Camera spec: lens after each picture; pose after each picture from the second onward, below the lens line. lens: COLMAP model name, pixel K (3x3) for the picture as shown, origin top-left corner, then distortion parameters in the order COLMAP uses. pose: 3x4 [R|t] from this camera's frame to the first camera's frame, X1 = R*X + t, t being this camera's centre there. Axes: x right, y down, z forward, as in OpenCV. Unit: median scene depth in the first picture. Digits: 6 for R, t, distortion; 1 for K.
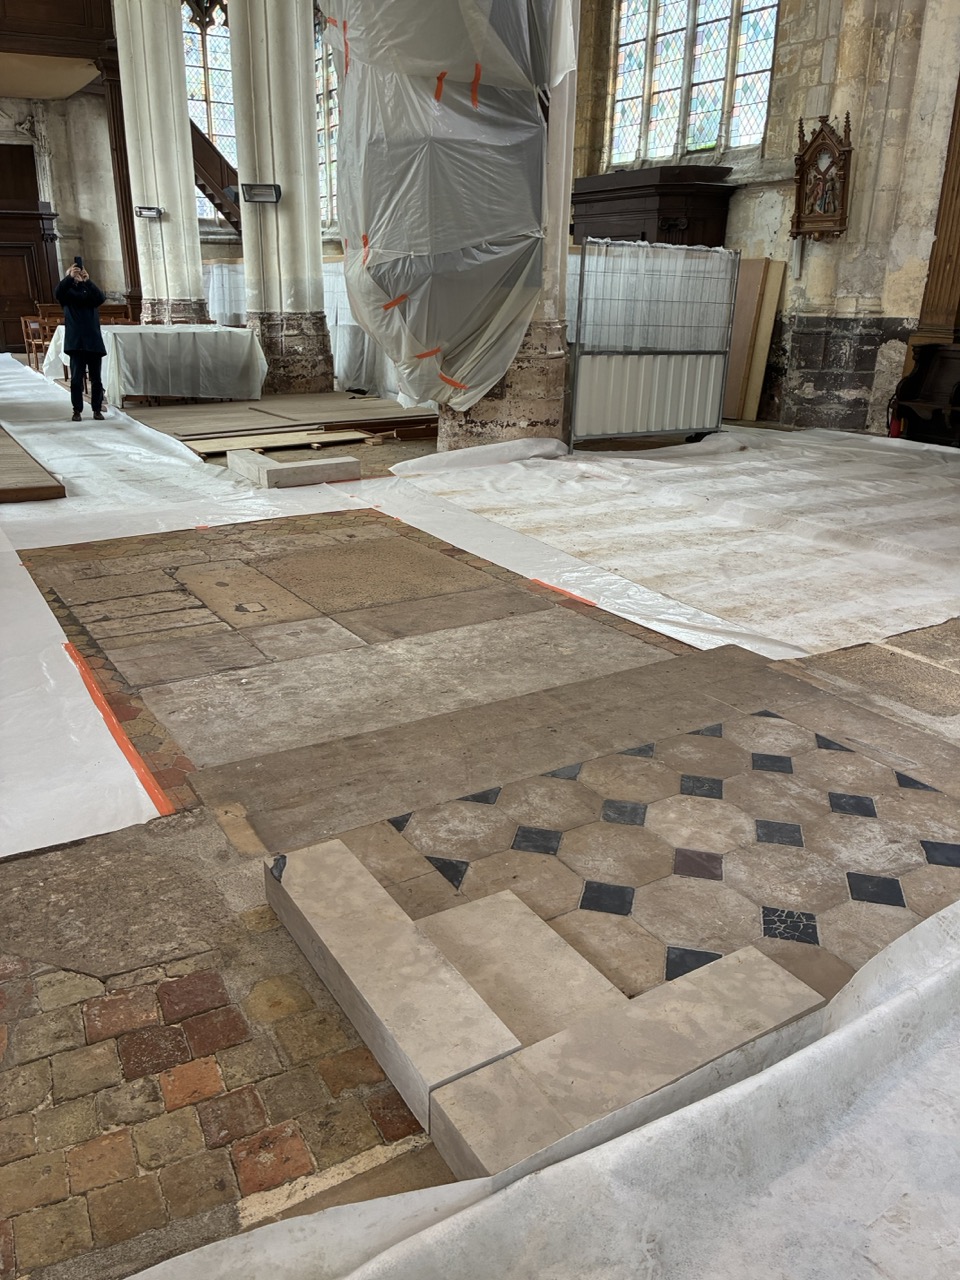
lens RADIAL K [[981.4, 0, 480.0], [0, 981.4, 640.0], [0, 0, 1]] dist [0.078454, -0.106406]
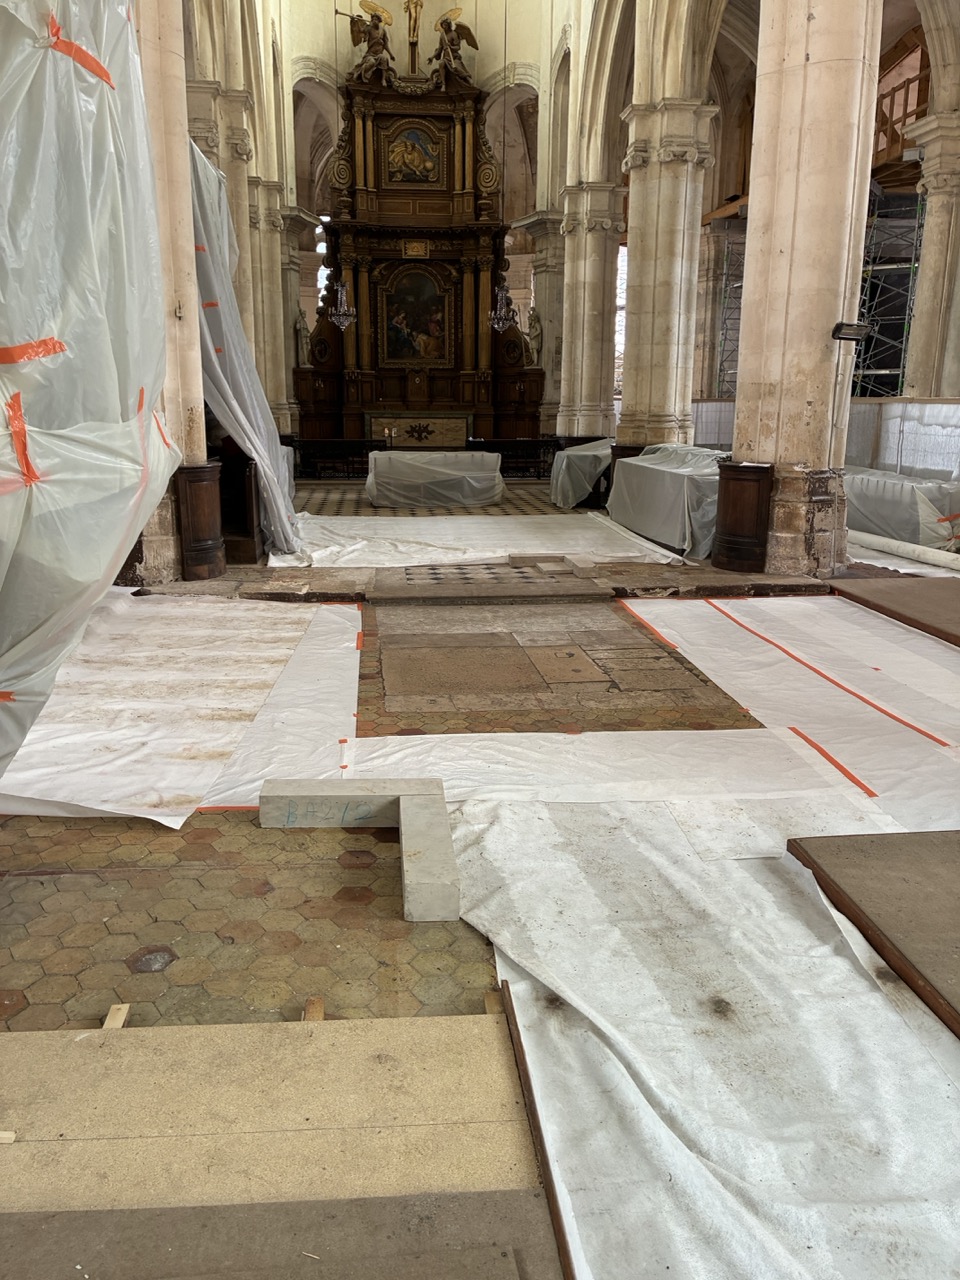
lens RADIAL K [[981.4, 0, 480.0], [0, 981.4, 640.0], [0, 0, 1]] dist [0.078454, -0.106406]
pose [[-0.904875, -0.109726, 0.411292, -0.371563], [0.134002, 0.843657, 0.519890, -0.429283], [-0.404035, 0.525550, -0.748701, 1.102934]]
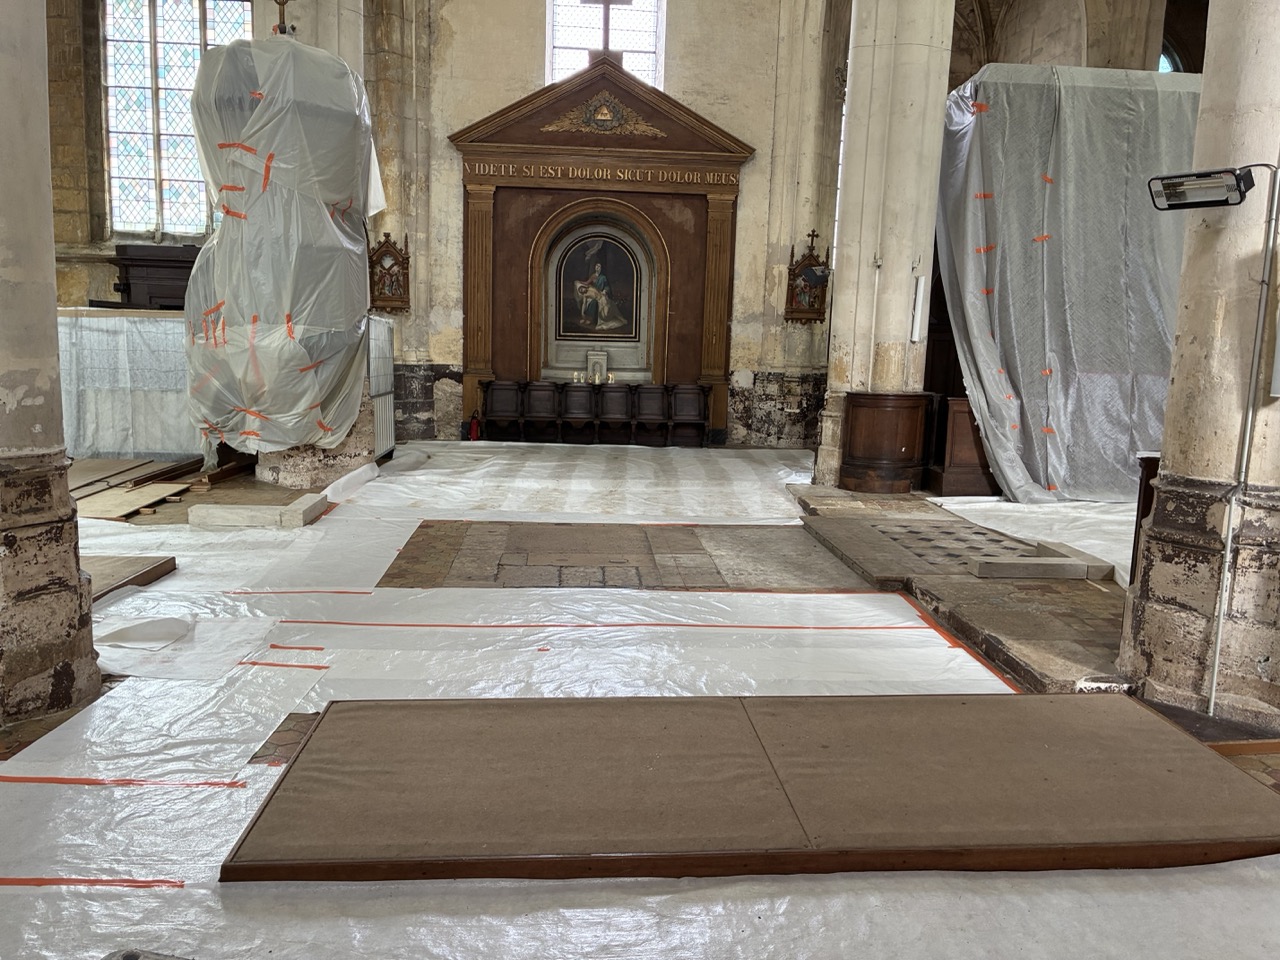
lens RADIAL K [[981.4, 0, 640.0], [0, 981.4, 480.0], [0, 0, 1]] dist [0.078454, -0.106406]
pose [[0.459695, -0.132335, 0.878162, -0.827009], [0.279680, 0.960092, -0.001724, -0.076280], [-0.842888, 0.246397, 0.478361, 0.089501]]
